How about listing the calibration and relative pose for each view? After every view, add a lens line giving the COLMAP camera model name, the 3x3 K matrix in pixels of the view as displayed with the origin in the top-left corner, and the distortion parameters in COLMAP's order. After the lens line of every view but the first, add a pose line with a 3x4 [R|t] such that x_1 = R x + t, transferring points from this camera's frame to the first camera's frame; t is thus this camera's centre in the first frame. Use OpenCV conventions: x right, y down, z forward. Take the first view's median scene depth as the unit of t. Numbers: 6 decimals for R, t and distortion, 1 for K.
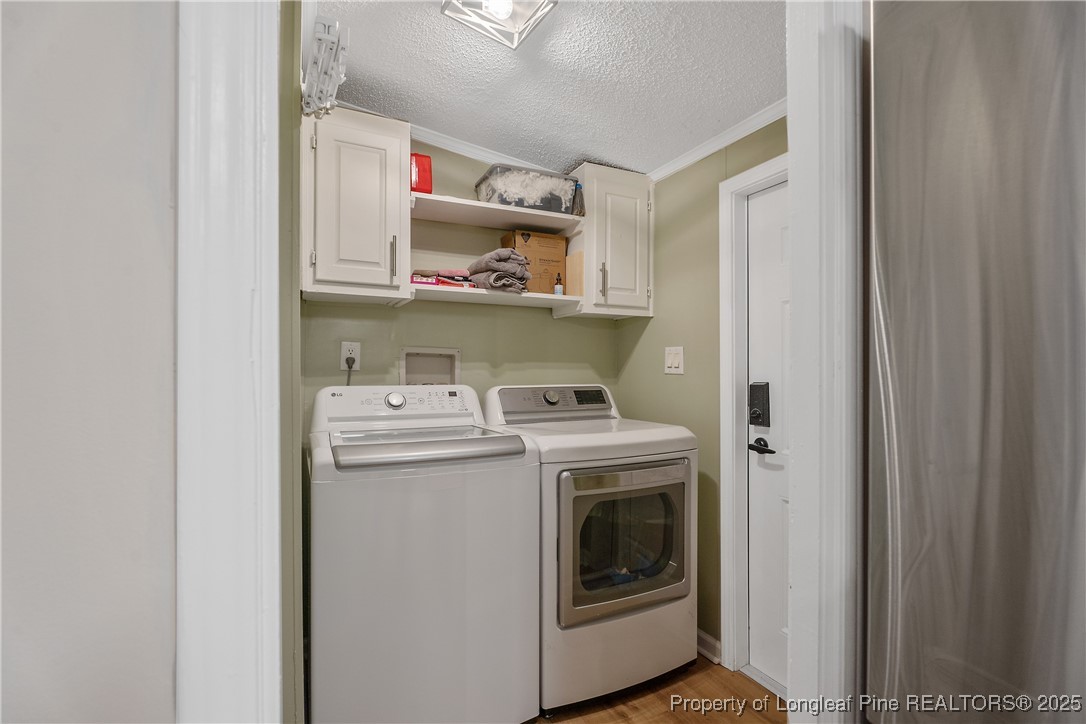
lens RADIAL K [[516.6, 0, 542.5], [0, 516.6, 369.4], [0, 0, 1]] dist [-0.021539, 0.000846]
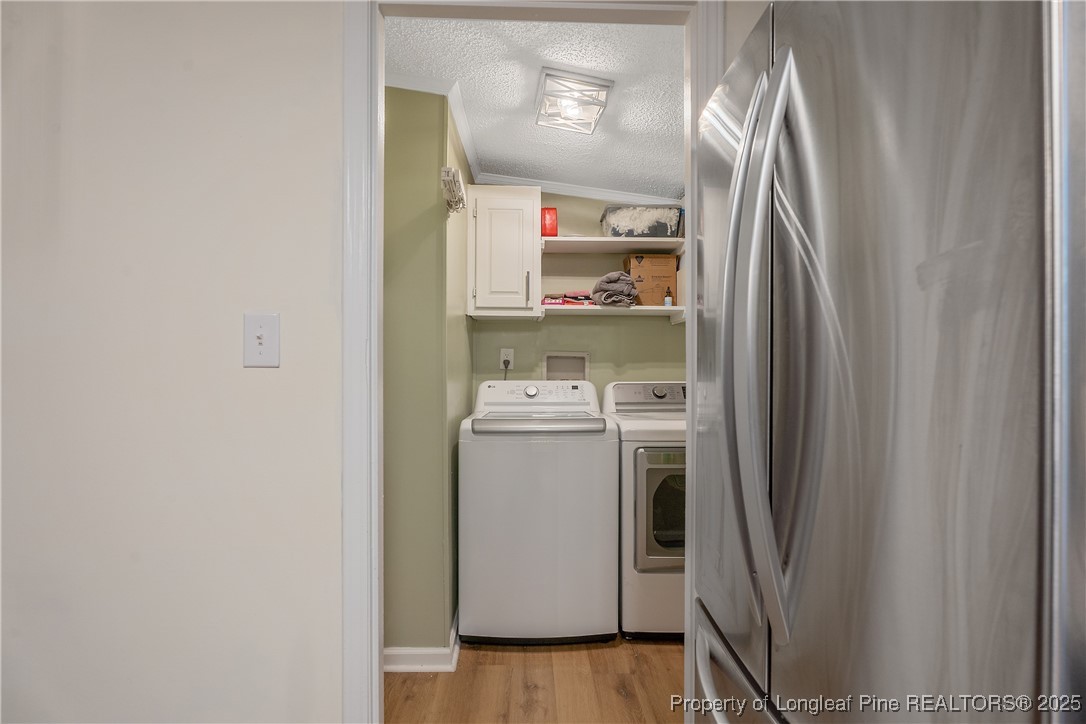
lens RADIAL K [[516.6, 0, 537.2], [0, 516.6, 365.4], [0, 0, 1]] dist [-0.021539, 0.000846]
pose [[0.911736, -0.003273, -0.410764, 0.263649], [0.001329, 0.999987, -0.005018, -0.001855], [0.410775, 0.004029, 0.911728, -0.215811]]
